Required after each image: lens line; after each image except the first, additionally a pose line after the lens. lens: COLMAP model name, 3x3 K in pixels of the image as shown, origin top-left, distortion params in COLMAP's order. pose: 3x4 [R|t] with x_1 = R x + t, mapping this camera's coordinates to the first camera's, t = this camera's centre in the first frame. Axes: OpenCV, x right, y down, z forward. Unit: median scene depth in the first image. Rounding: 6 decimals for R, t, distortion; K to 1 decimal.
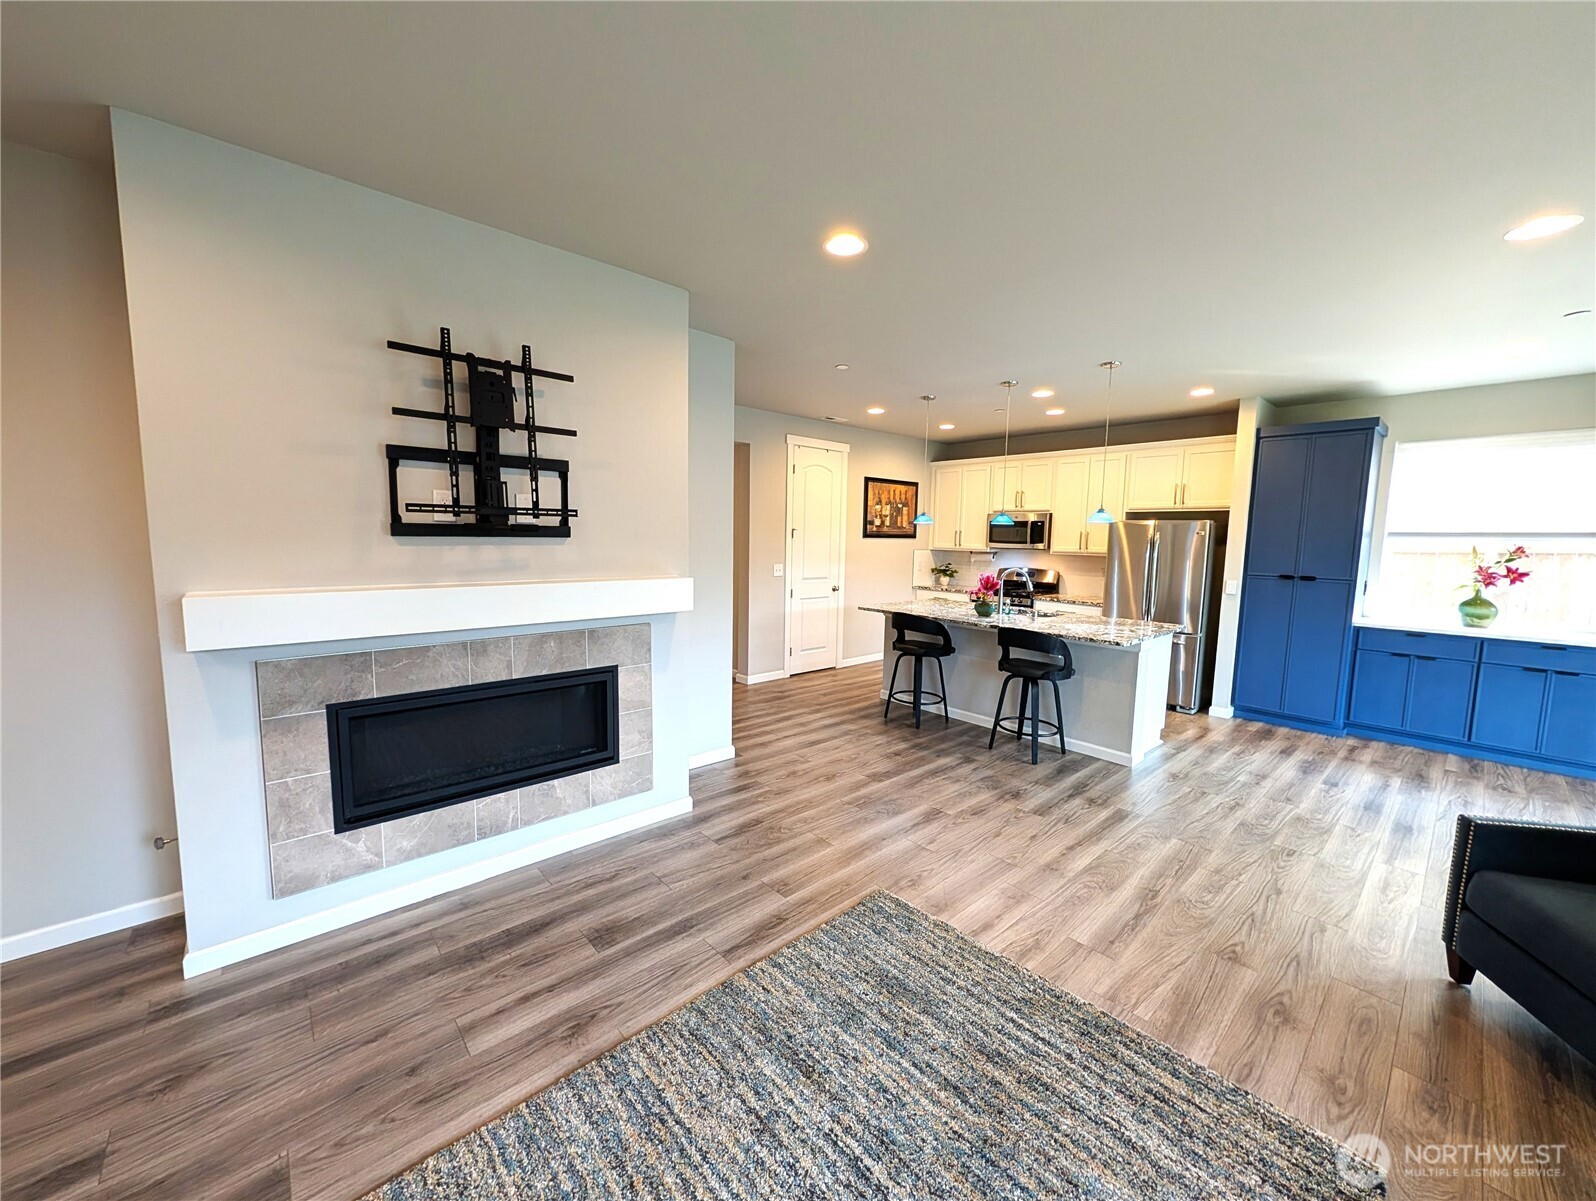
lens RADIAL K [[612.1, 0, 797.4], [0, 612.1, 600.2], [0, 0, 1]] dist [0.000643, -0.000101]
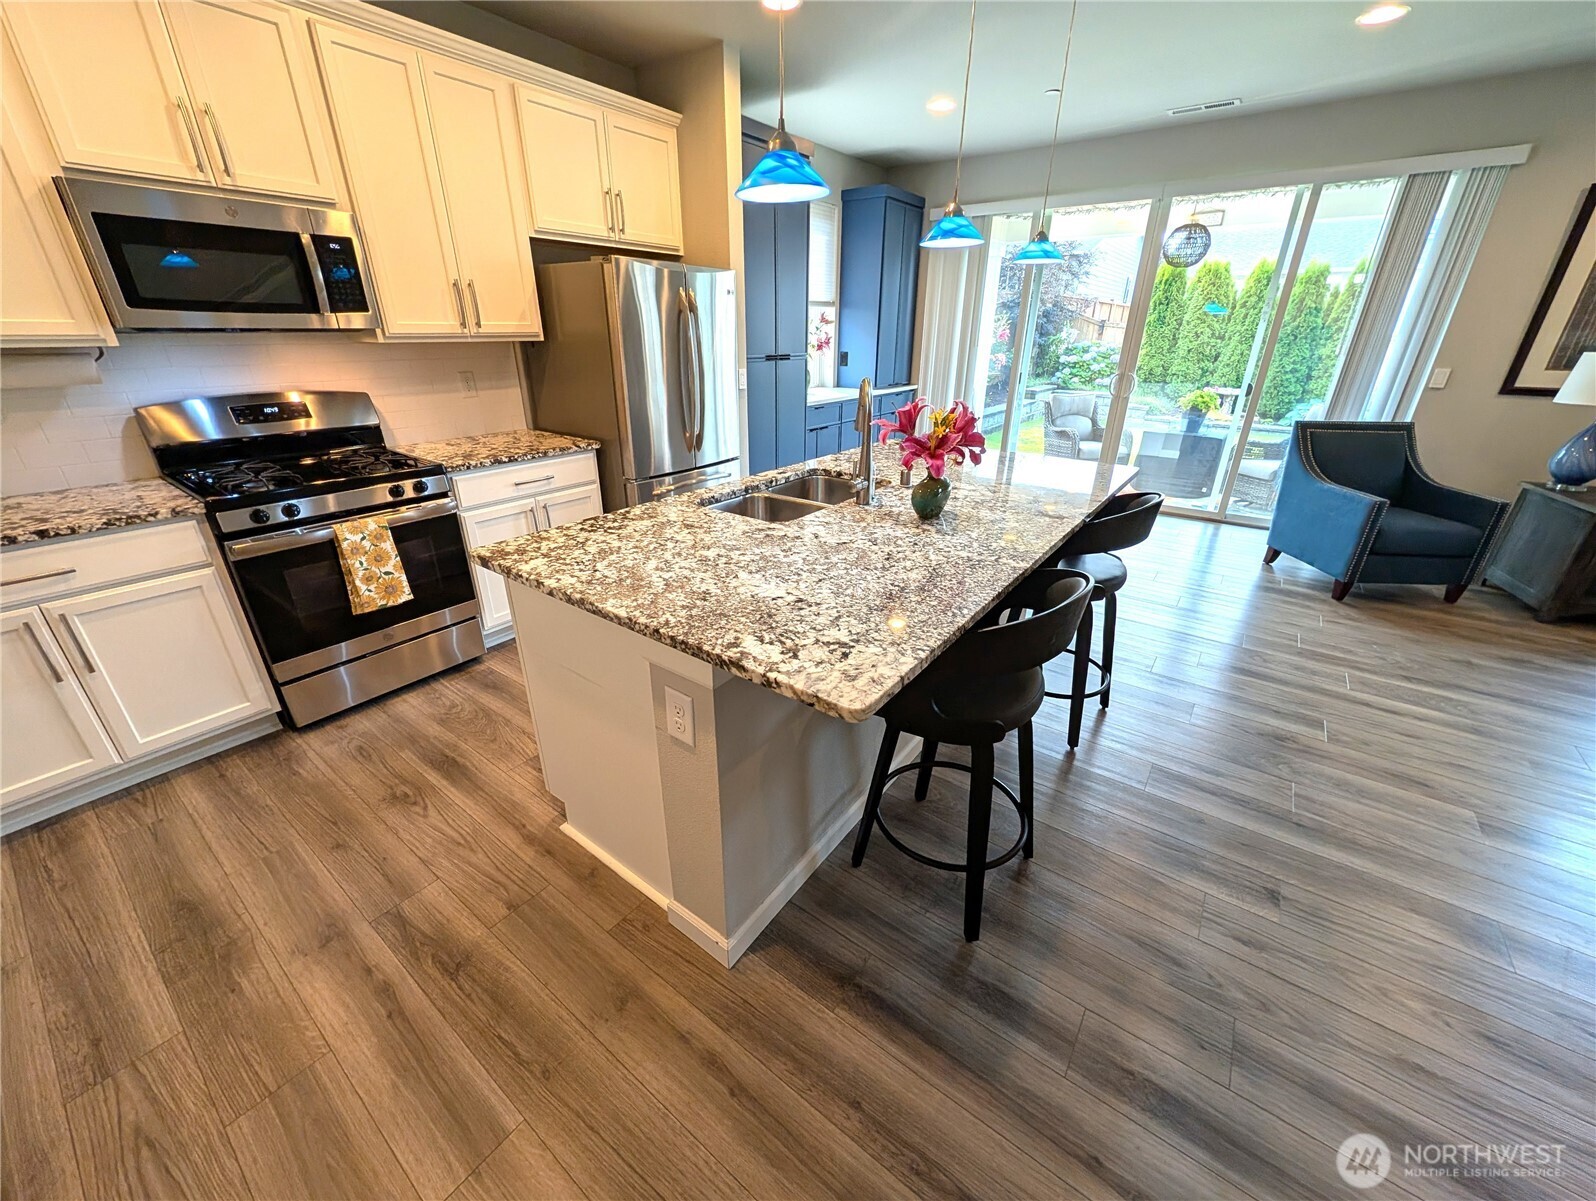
lens RADIAL K [[612.1, 0, 798.1], [0, 612.1, 599.6], [0, 0, 1]] dist [0.000643, -0.000101]
pose [[-0.200873, -0.414859, 0.887436, -0.035556], [0.095320, 0.893325, 0.439187, -0.095125], [-0.974969, 0.172811, -0.139900, 1.054150]]
